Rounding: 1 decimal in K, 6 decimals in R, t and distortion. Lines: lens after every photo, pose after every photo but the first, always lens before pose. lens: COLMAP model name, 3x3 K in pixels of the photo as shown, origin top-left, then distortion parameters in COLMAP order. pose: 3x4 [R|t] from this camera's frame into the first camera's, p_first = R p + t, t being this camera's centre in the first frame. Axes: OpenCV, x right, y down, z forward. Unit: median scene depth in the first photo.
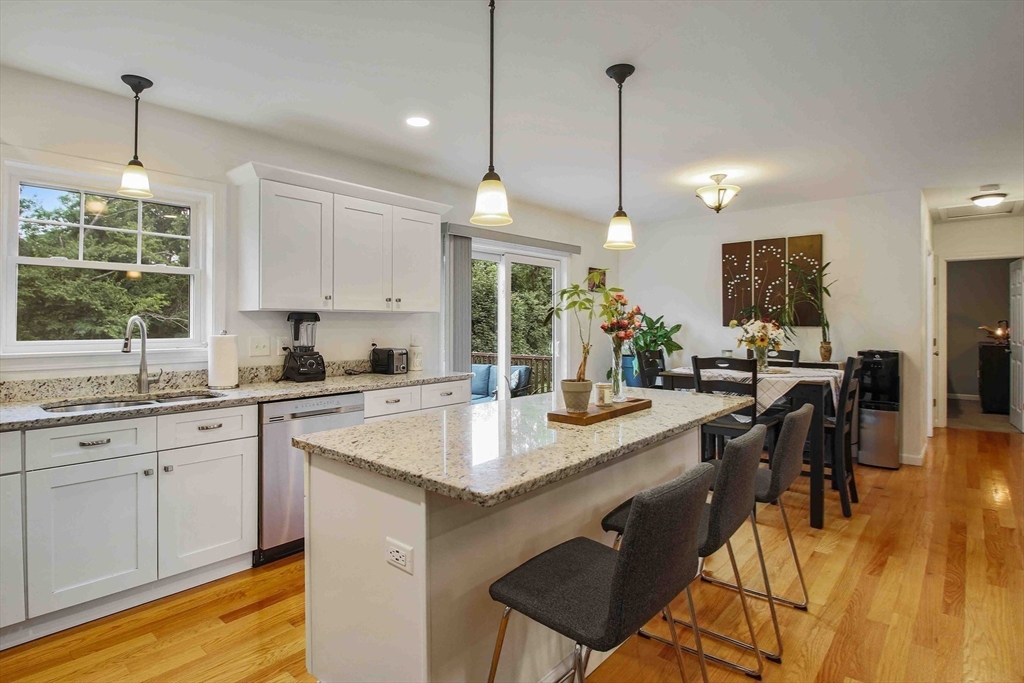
lens RADIAL K [[524.9, 0, 517.9], [0, 524.9, 320.7], [0, 0, 1]] dist [-0.000987, -0.002961]
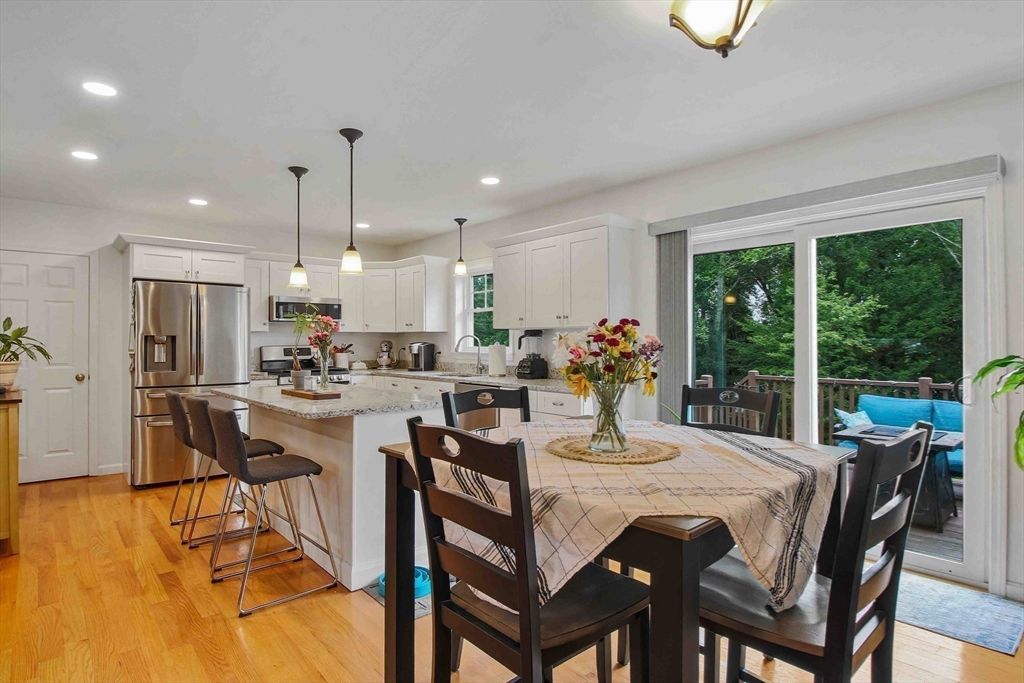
lens RADIAL K [[543.7, 0, 511.3], [0, 543.7, 341.7], [0, 0, 1]] dist [-0.005115, -0.001523]
pose [[-0.141745, 0.001797, -0.989902, 0.638111], [0.004903, 0.999987, 0.001113, 0.008082], [0.989891, -0.004696, -0.141752, 0.703952]]
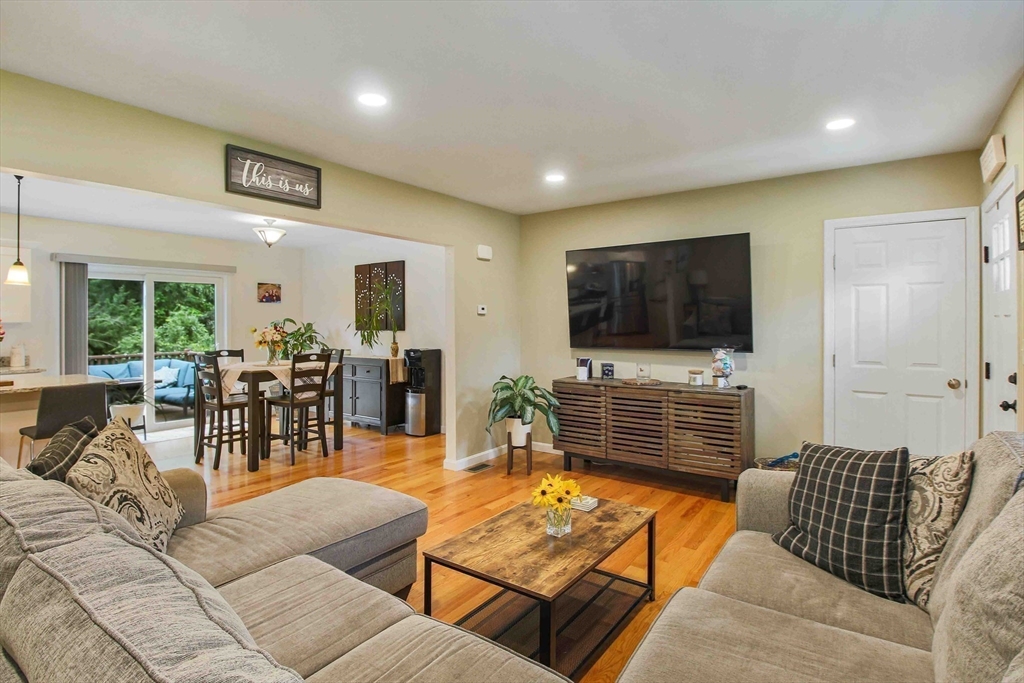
lens RADIAL K [[524.9, 0, 498.9], [0, 524.9, 326.3], [0, 0, 1]] dist [-0.000987, -0.002961]
pose [[0.996617, -0.003963, 0.082091, 0.670253], [0.003049, 0.999932, 0.011249, -0.013872], [-0.082130, -0.010961, 0.996561, -0.301970]]
